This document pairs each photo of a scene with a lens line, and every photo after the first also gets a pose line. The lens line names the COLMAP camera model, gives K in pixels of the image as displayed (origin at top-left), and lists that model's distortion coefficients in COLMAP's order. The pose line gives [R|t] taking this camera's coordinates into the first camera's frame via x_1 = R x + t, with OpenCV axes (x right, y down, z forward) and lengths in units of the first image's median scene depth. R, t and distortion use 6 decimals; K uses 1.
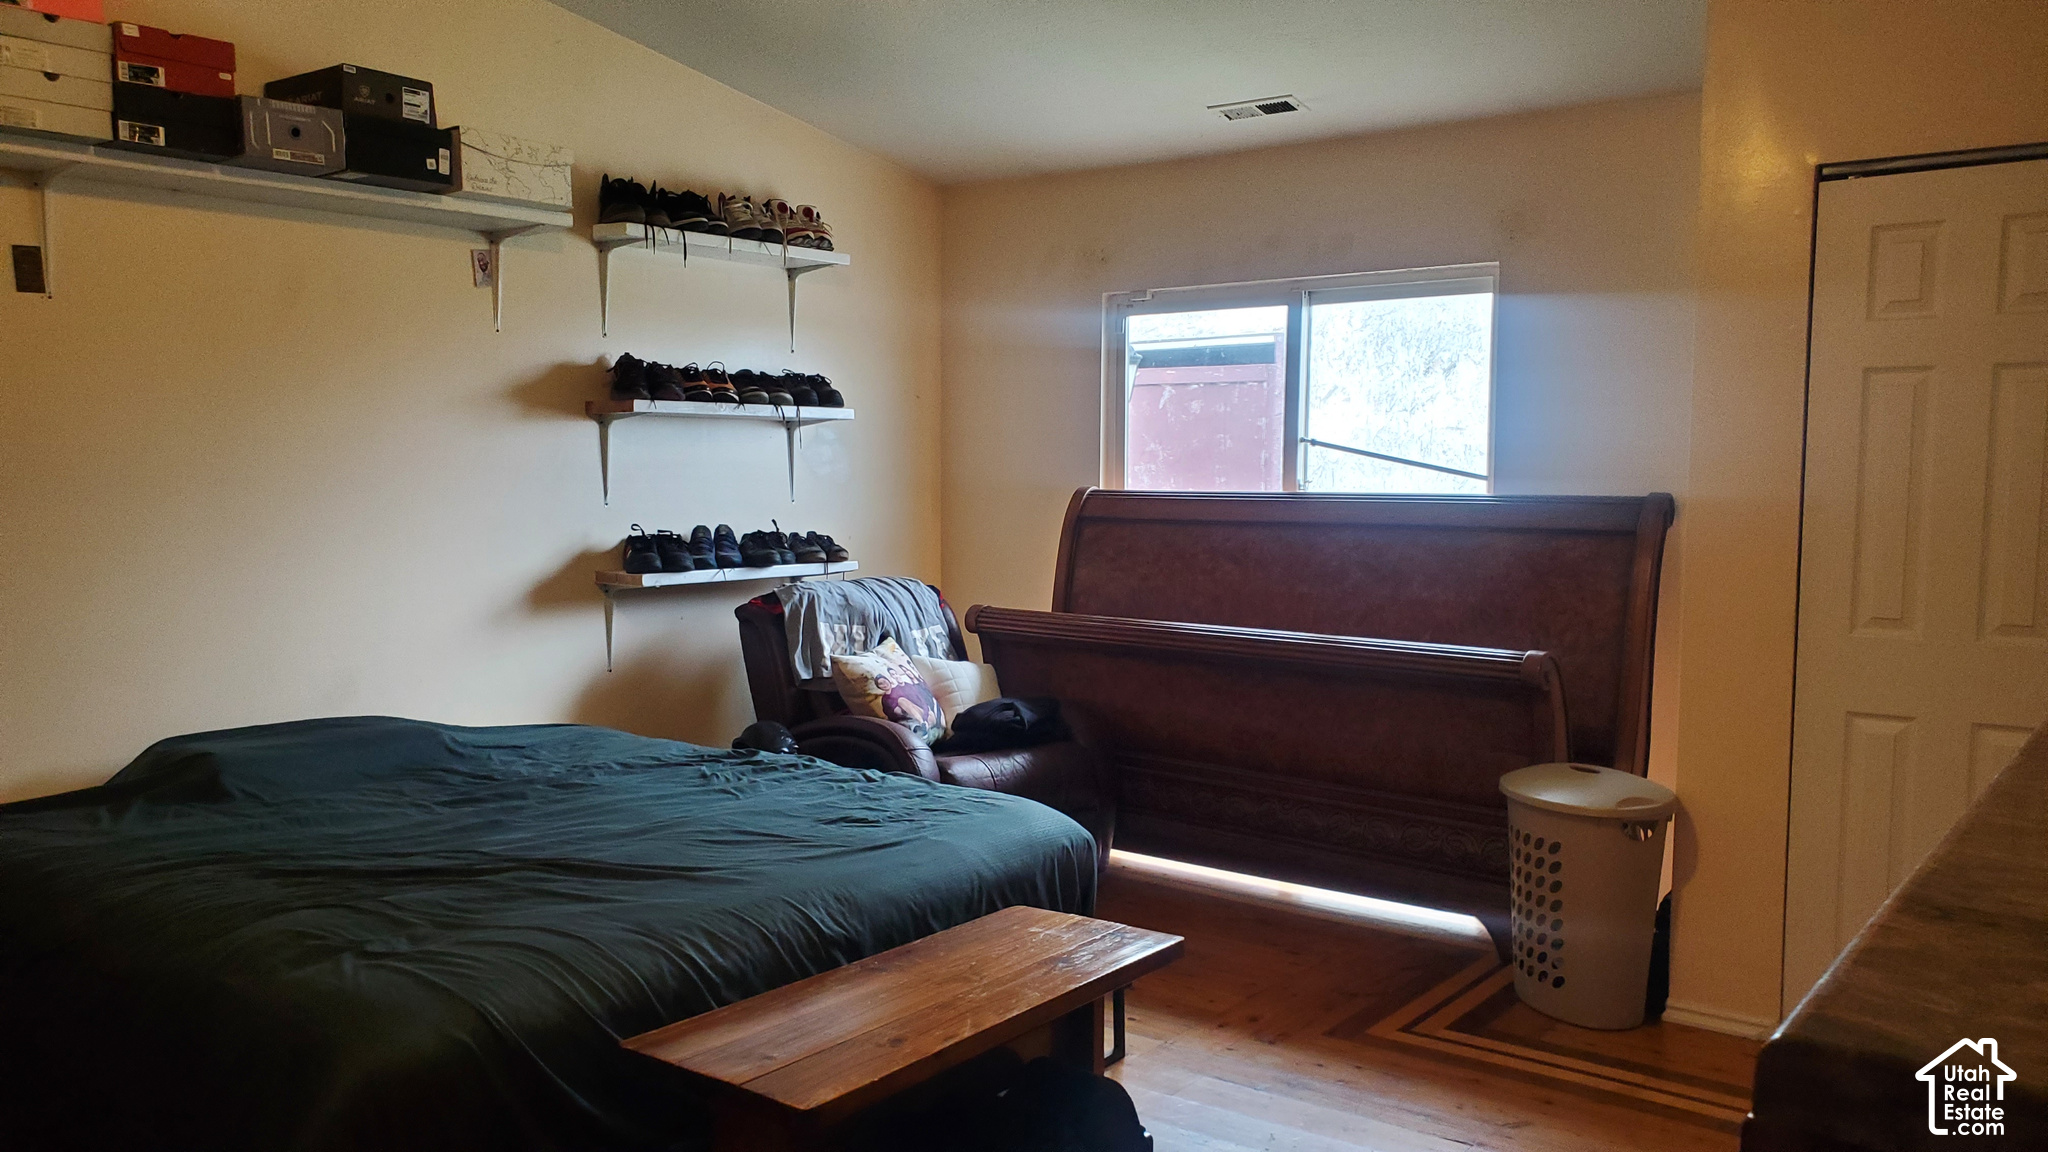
lens RADIAL K [[1568.5, 0, 1025.6], [0, 1568.5, 627.9], [0, 0, 1]] dist [0.170113, -0.371997]
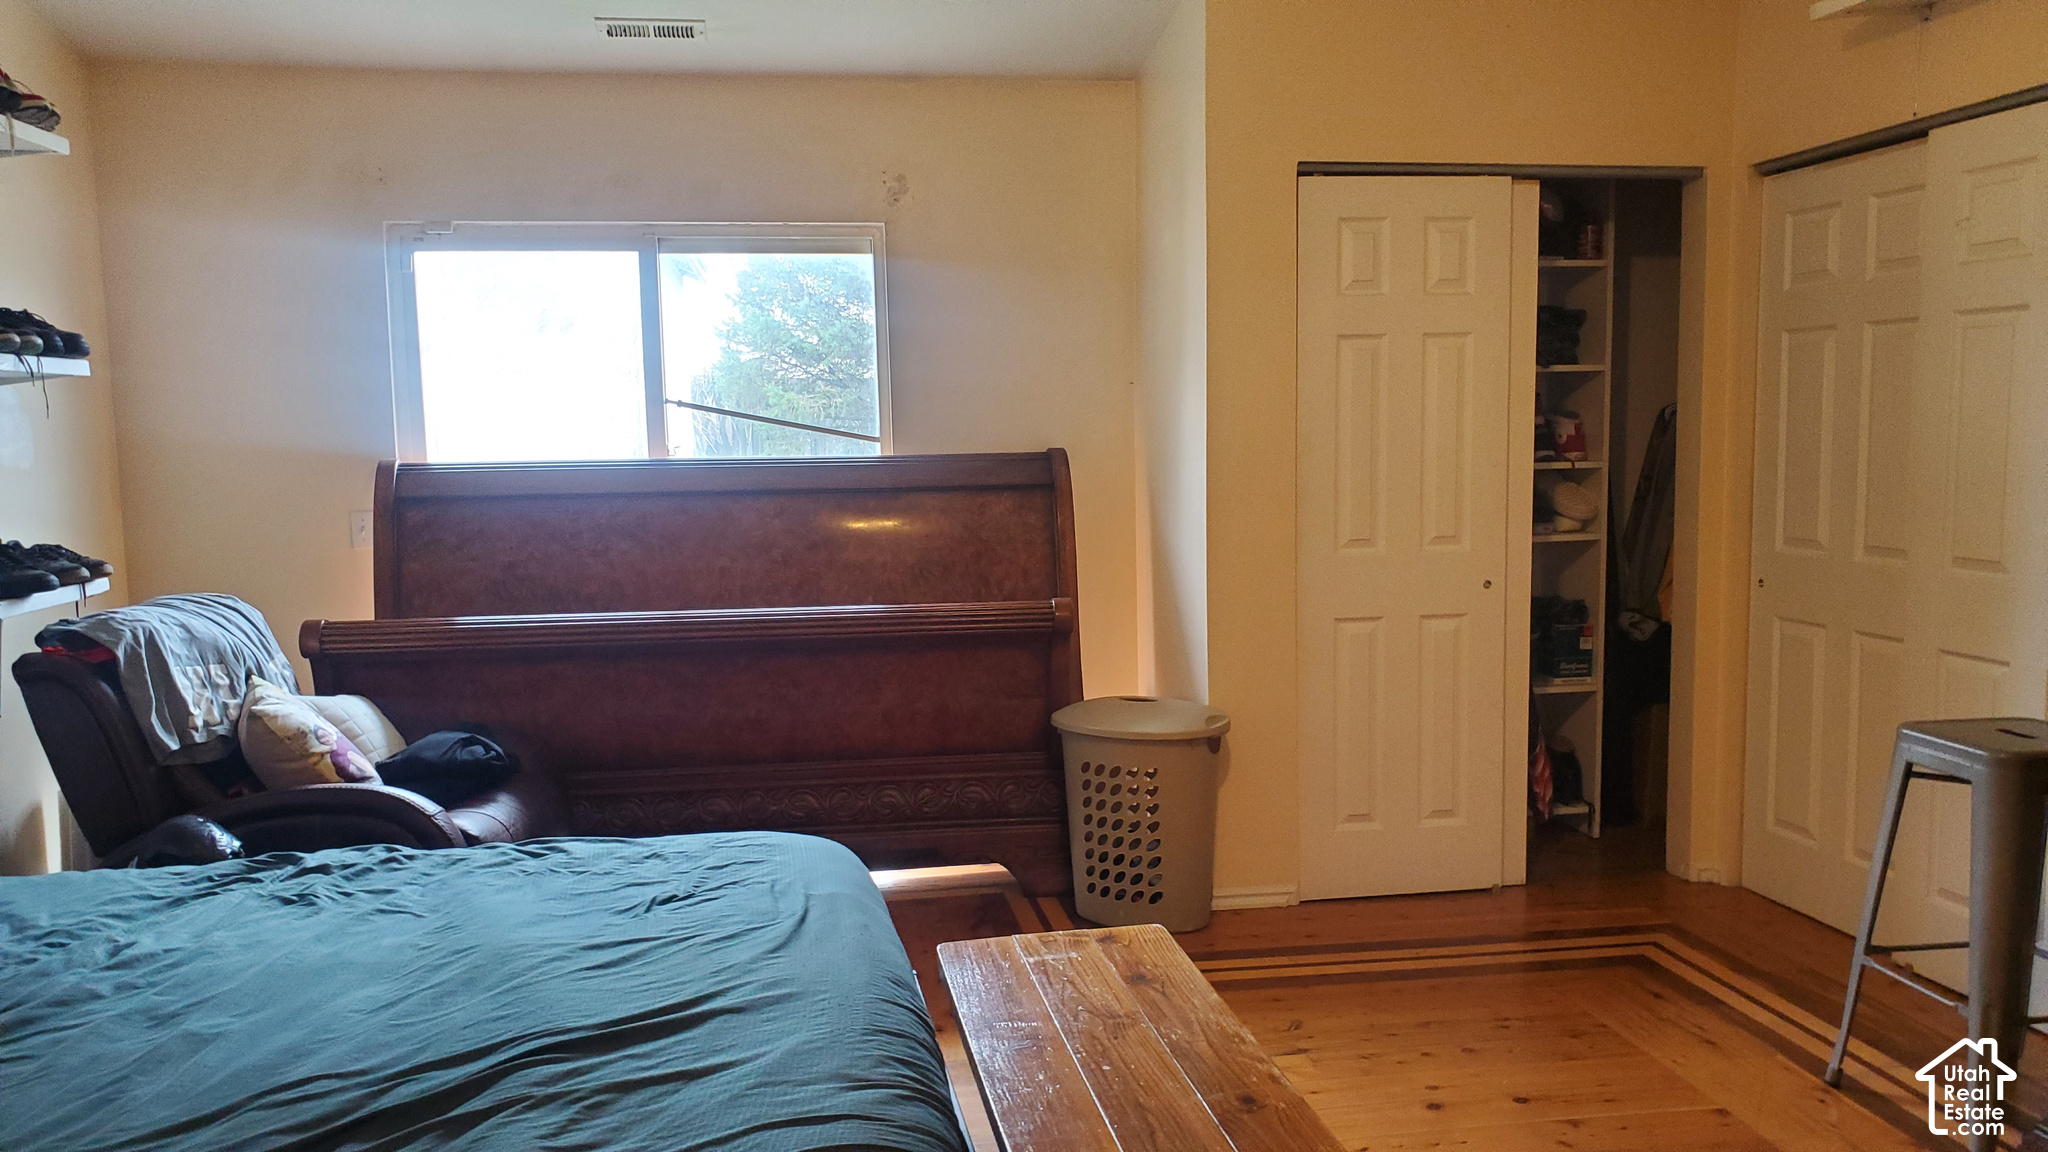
lens RADIAL K [[1569.1, 0, 1007.6], [0, 1569.1, 621.0], [0, 0, 1]] dist [0.023090, 0.012370]
pose [[0.689464, -0.106811, 0.716401, -0.386262], [0.096096, 0.993813, 0.055690, -0.027759], [-0.717917, 0.030447, 0.695463, 0.258324]]
